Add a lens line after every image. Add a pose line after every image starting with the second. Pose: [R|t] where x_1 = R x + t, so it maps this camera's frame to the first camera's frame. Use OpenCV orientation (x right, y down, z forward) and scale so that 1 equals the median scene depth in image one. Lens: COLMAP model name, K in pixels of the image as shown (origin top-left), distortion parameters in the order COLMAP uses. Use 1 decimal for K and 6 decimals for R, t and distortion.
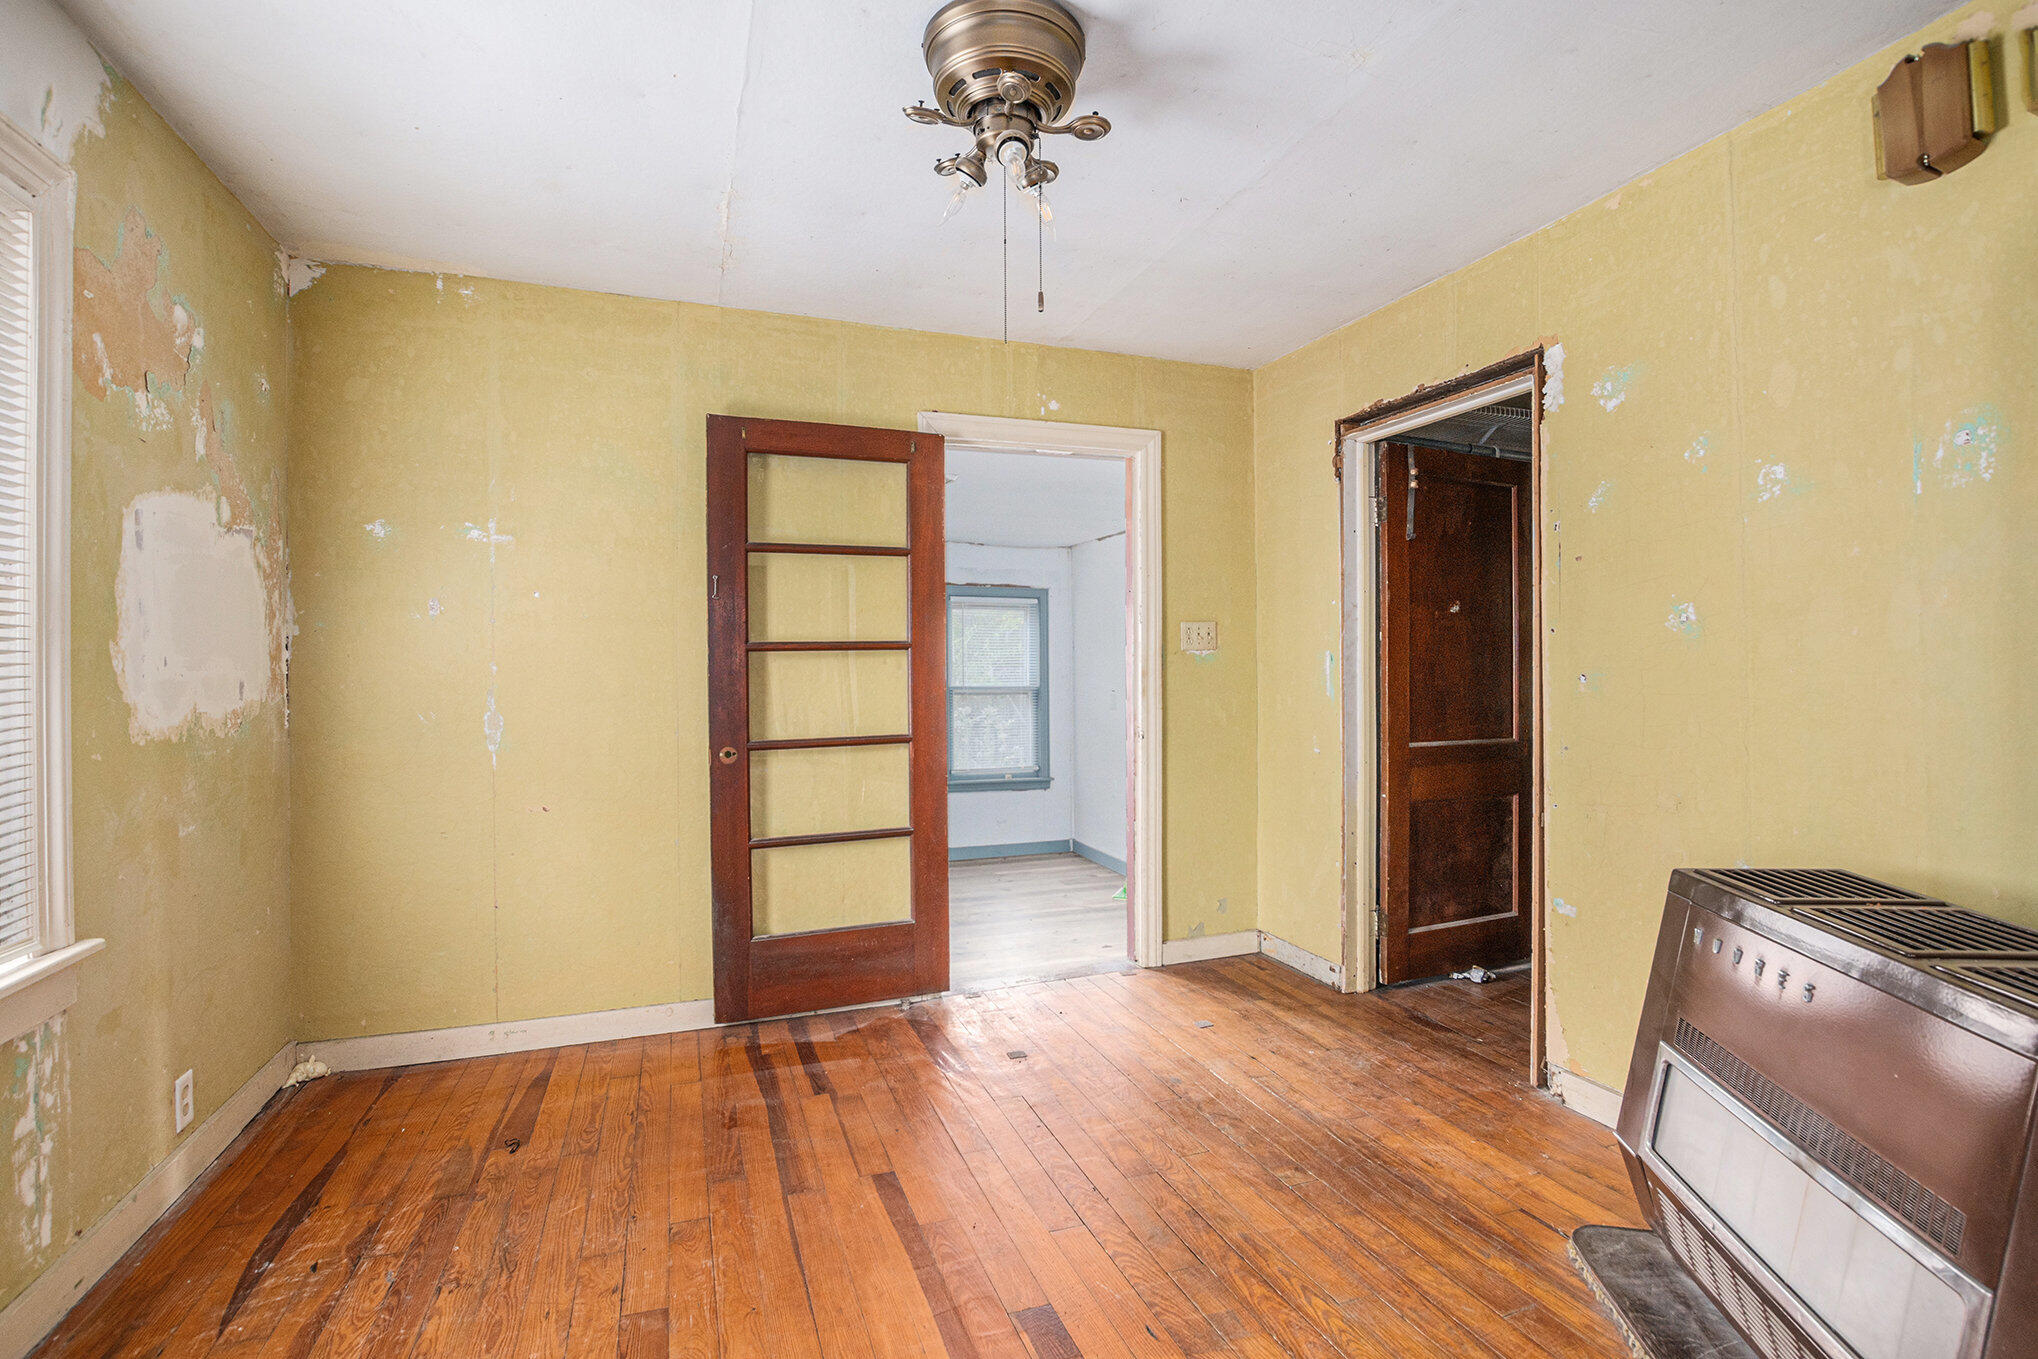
lens RADIAL K [[924.9, 0, 1028.9], [0, 924.9, 713.6], [0, 0, 1]] dist [-0.022402, 0.000691]
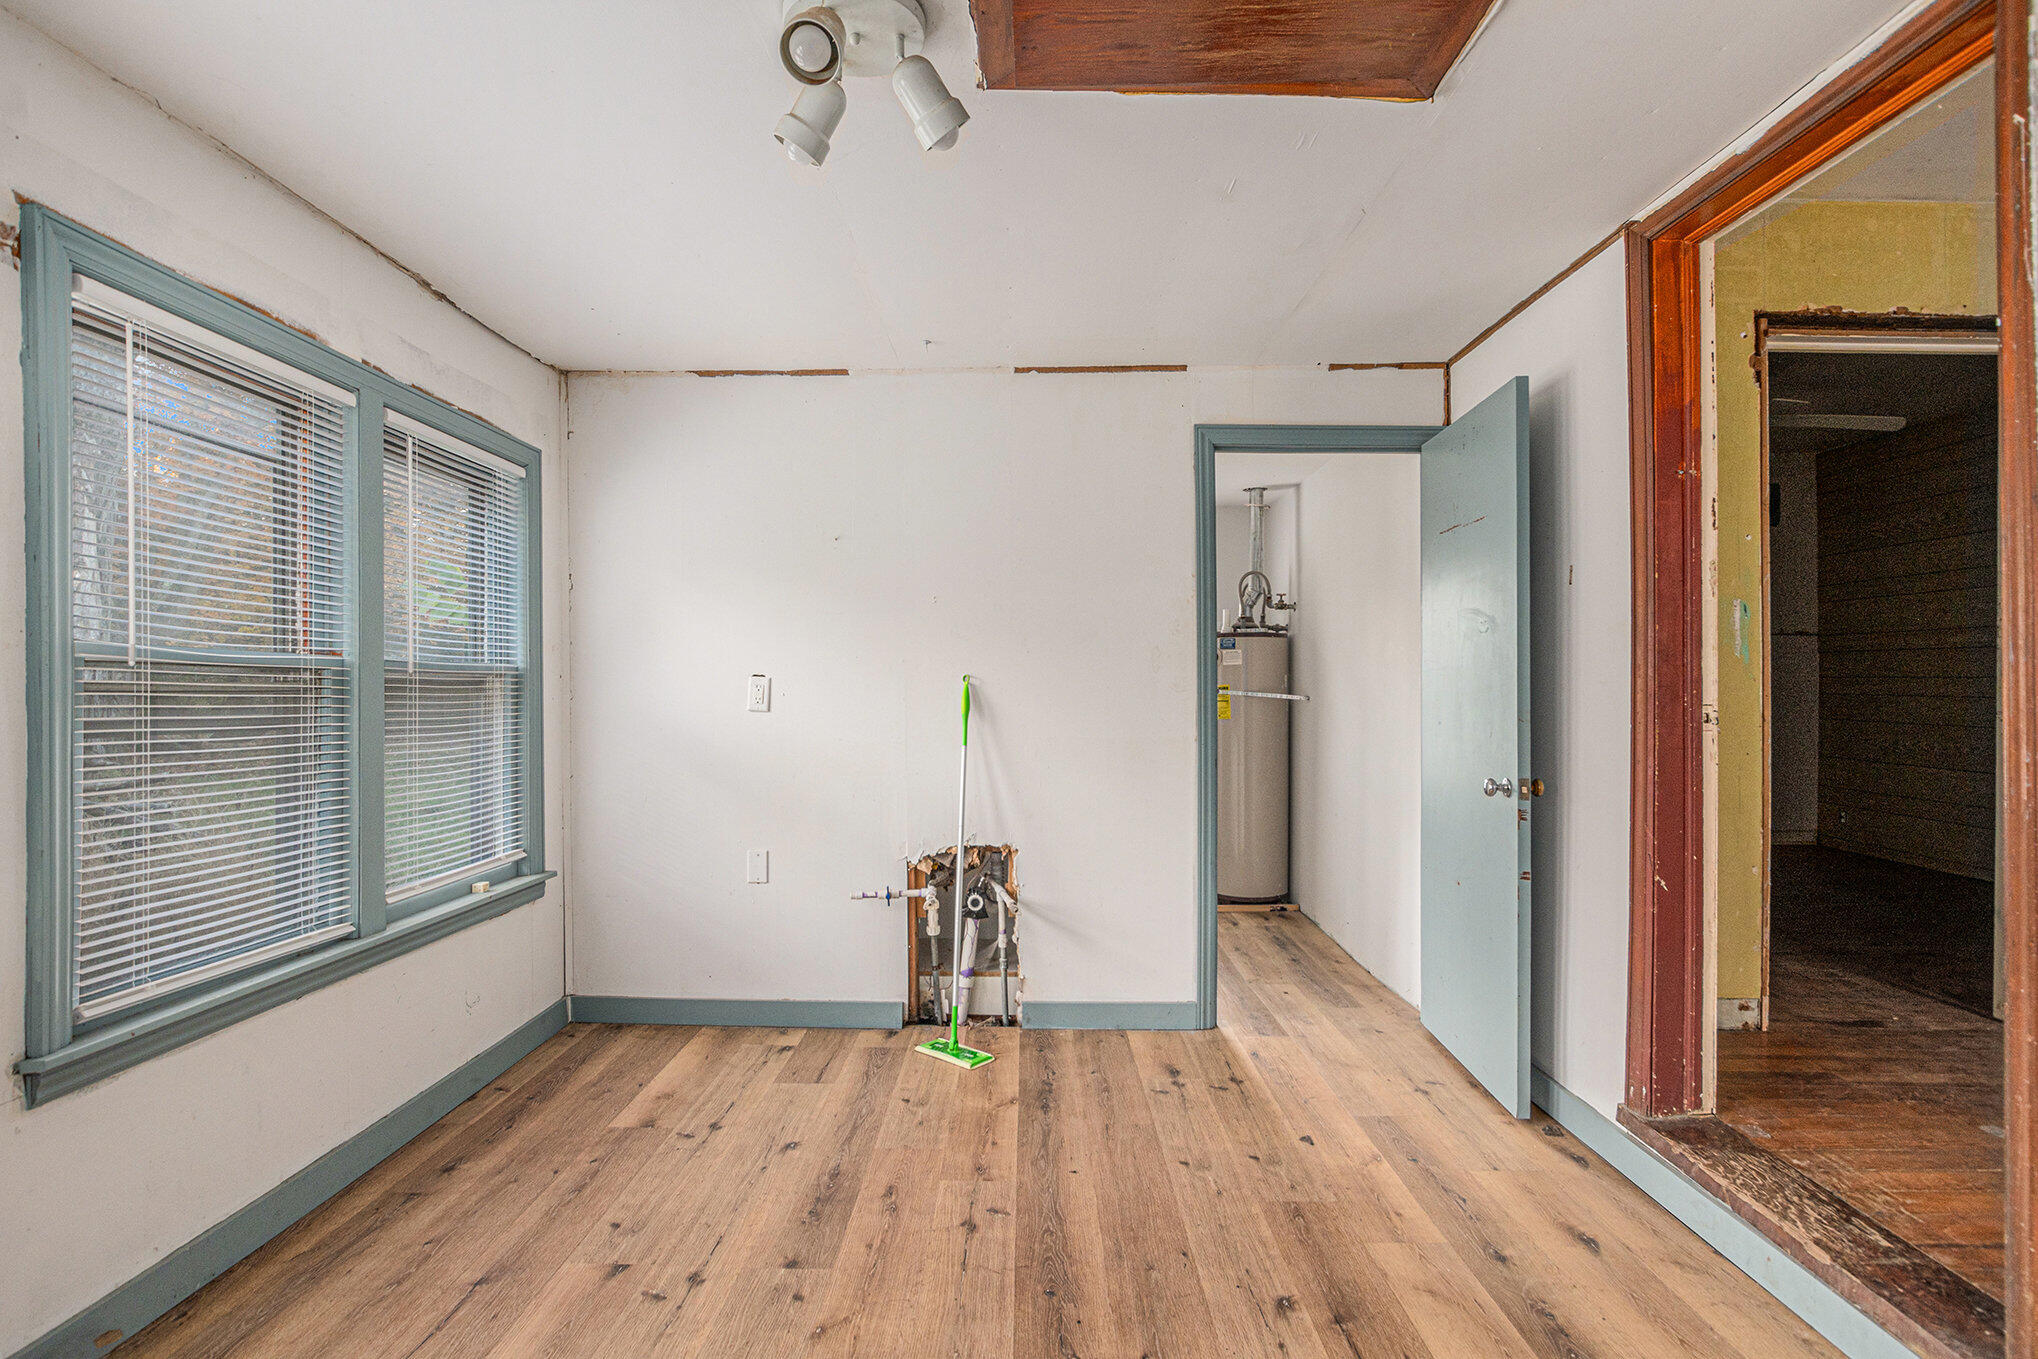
lens RADIAL K [[942.8, 0, 1045.8], [0, 942.8, 685.8], [0, 0, 1]] dist [-0.027864, -0.000193]
pose [[0.384959, 0.003128, 0.922928, -0.656812], [0.041529, 0.998923, -0.020708, -0.002003], [-0.921999, 0.046300, 0.384415, 1.308378]]
